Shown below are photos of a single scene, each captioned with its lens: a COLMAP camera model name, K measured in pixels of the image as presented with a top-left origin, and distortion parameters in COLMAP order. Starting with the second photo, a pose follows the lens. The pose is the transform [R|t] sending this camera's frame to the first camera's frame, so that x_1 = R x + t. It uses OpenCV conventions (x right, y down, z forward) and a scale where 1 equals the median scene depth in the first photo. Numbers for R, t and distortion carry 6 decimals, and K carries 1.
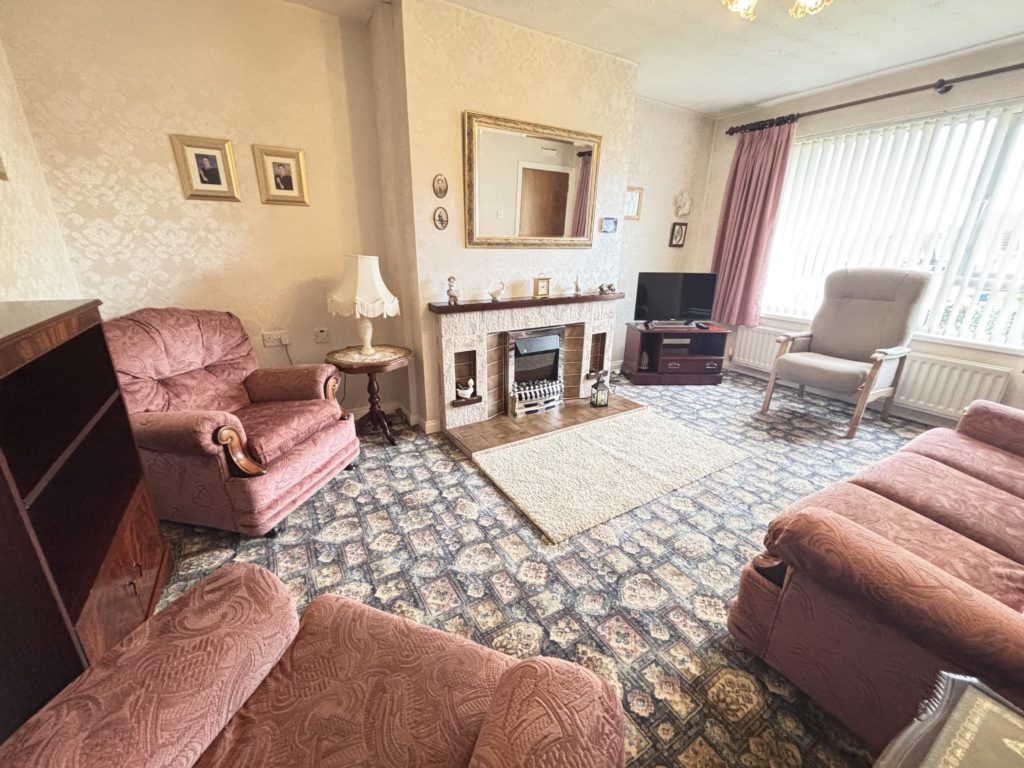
lens RADIAL K [[409.5, 0, 510.2], [0, 409.5, 384.4], [0, 0, 1]] dist [0.002617, 0.000310]
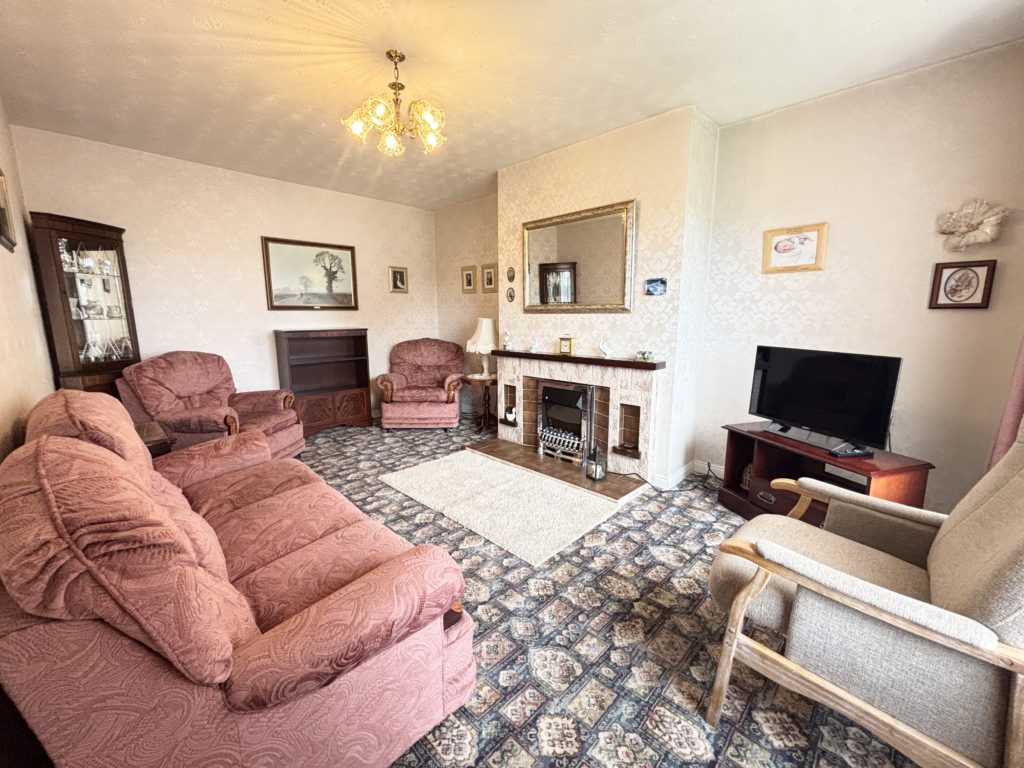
lens RADIAL K [[409.5, 0, 512.4], [0, 409.5, 380.1], [0, 0, 1]] dist [0.002617, 0.000310]
pose [[0.252373, 0.147911, -0.956258, 1.181788], [-0.304640, 0.950139, 0.066565, -0.187684], [0.918424, 0.274516, 0.284849, 0.594134]]
